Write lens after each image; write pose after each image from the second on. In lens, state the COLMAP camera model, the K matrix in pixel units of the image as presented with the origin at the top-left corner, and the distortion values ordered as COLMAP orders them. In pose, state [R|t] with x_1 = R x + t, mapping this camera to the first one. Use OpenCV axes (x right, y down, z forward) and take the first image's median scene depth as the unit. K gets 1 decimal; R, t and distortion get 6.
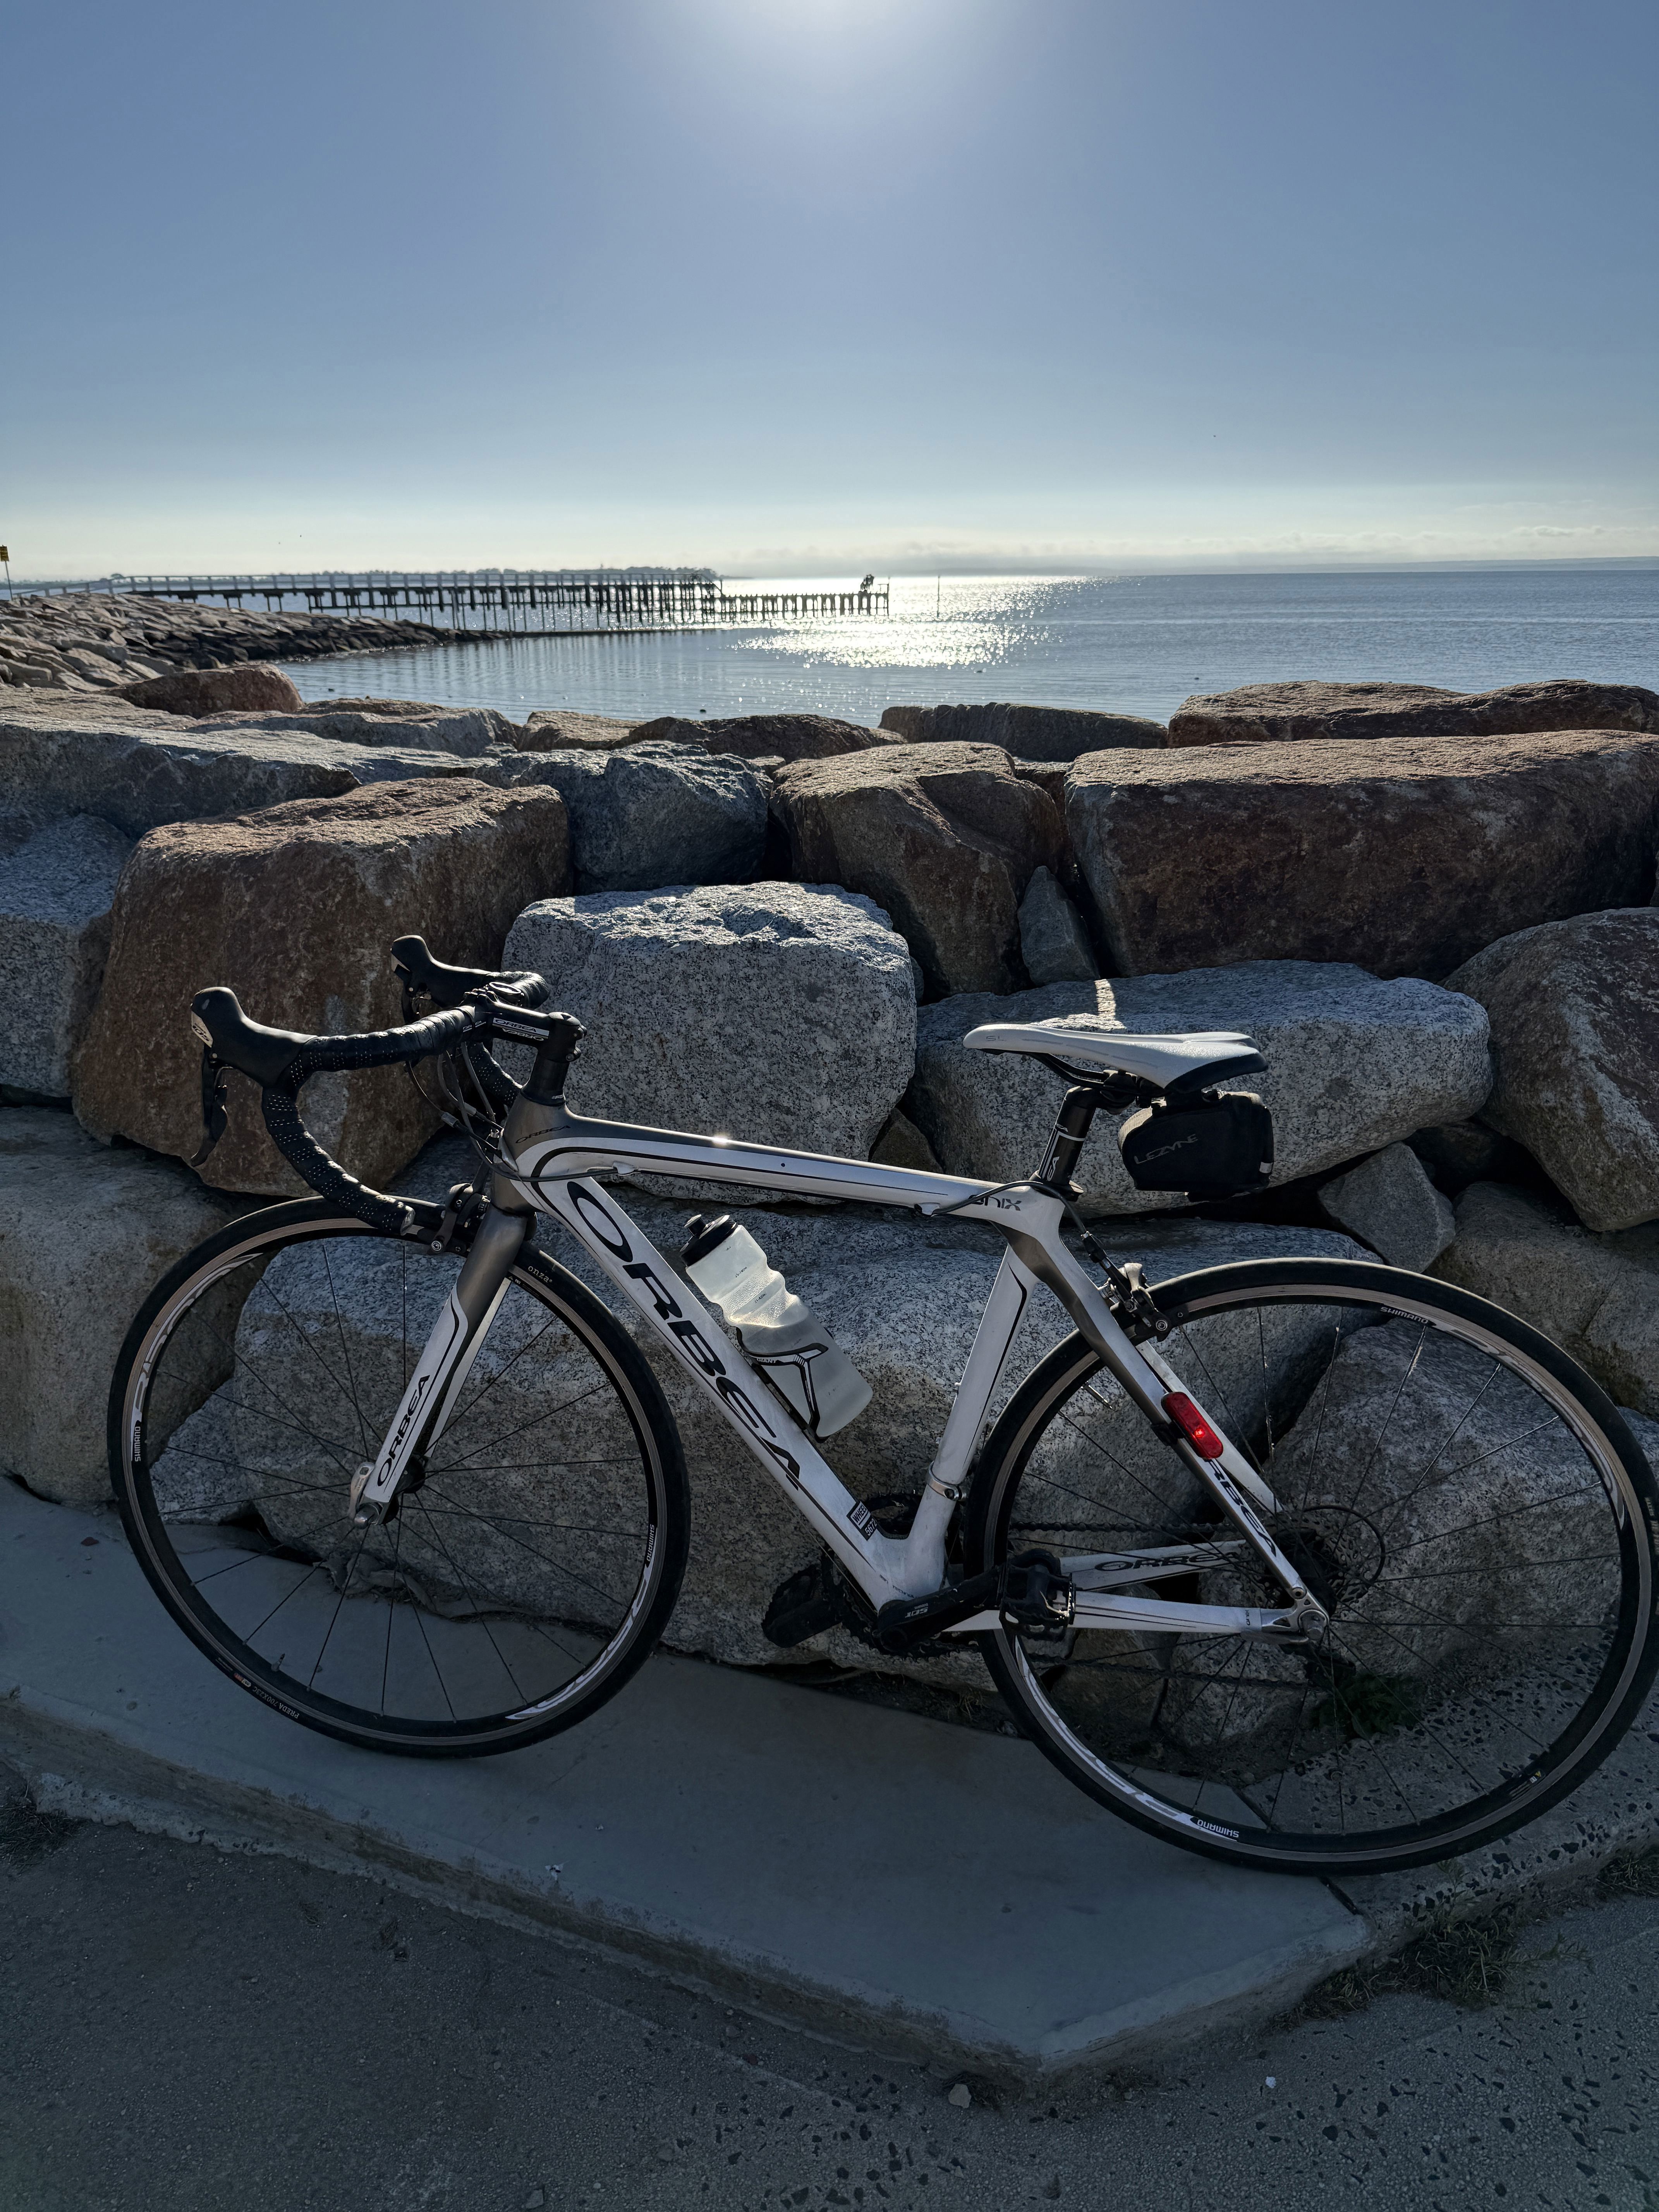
lens RADIAL K [[1524.3, 0, 834.9], [0, 1524.3, 1114.5], [0, 0, 1]] dist [0.139909, -0.252163]
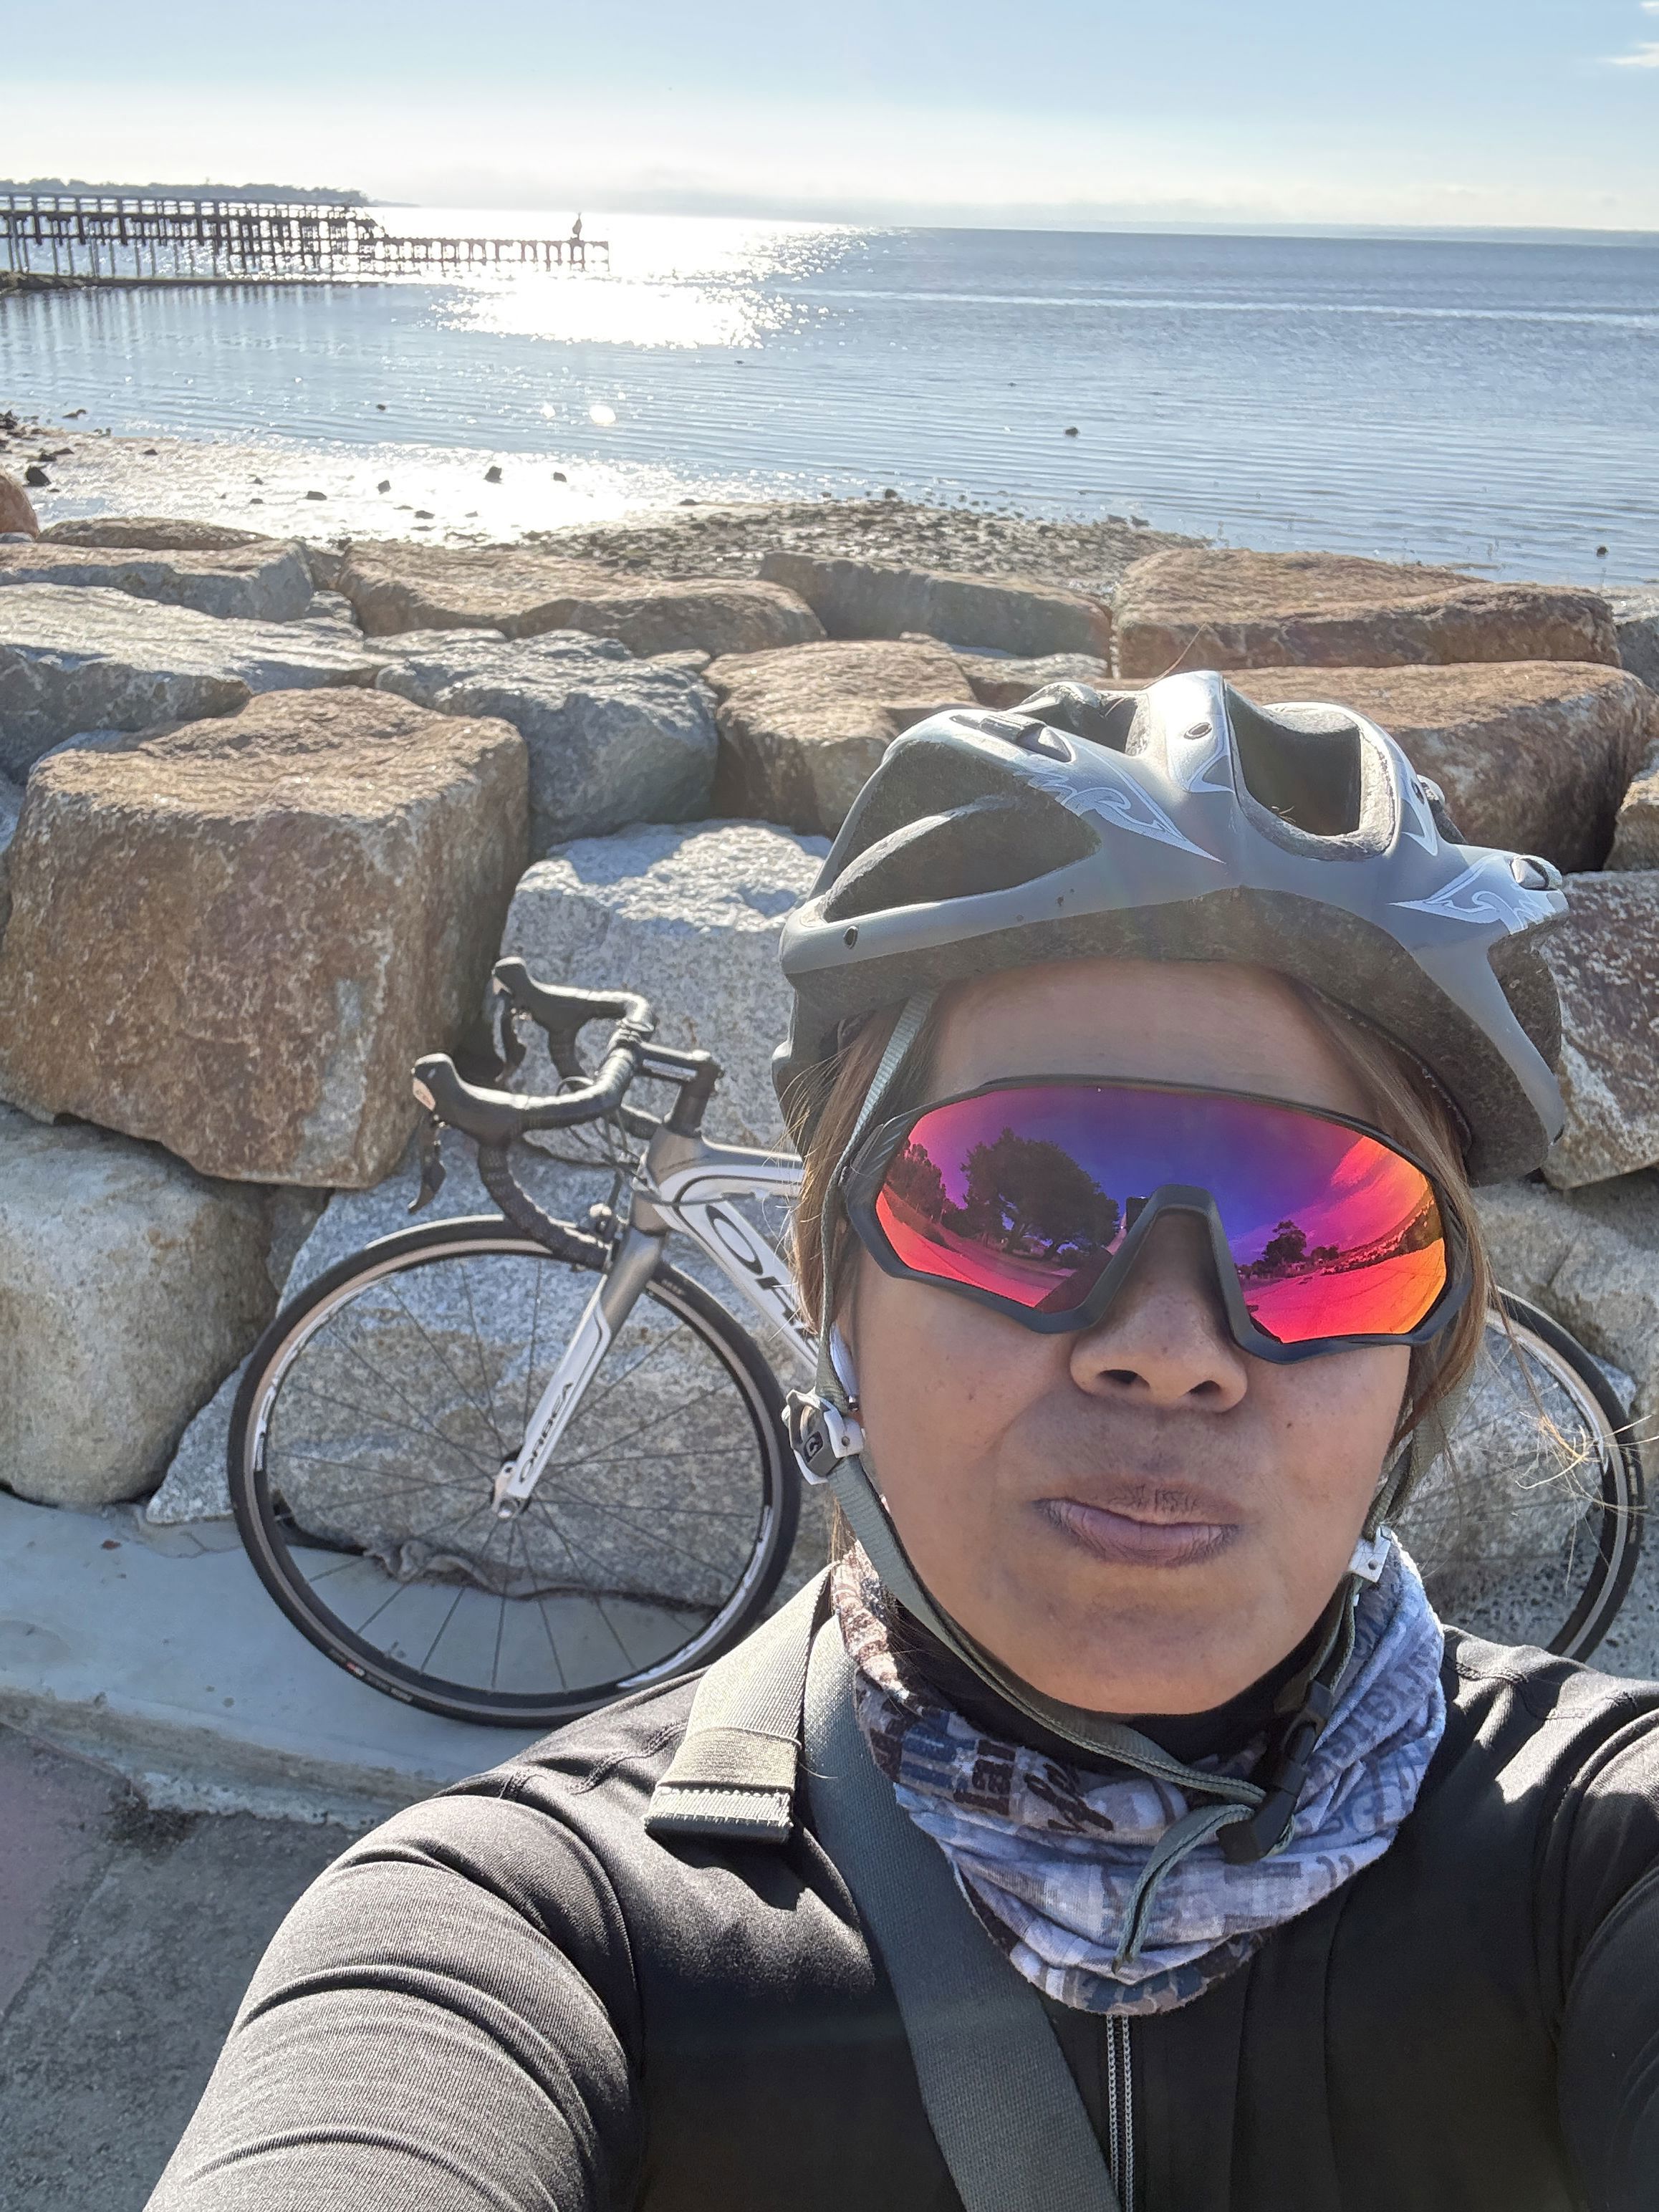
lens RADIAL K [[1944.0, 0, 829.5], [0, 1944.0, 1106.0], [0, 0, 1]] dist [0.160067, -0.283241]
pose [[0.988896, -0.020937, 0.147128, -0.207546], [0.007247, 0.995642, 0.092976, -0.110723], [-0.148433, -0.090877, 0.984738, -0.266111]]
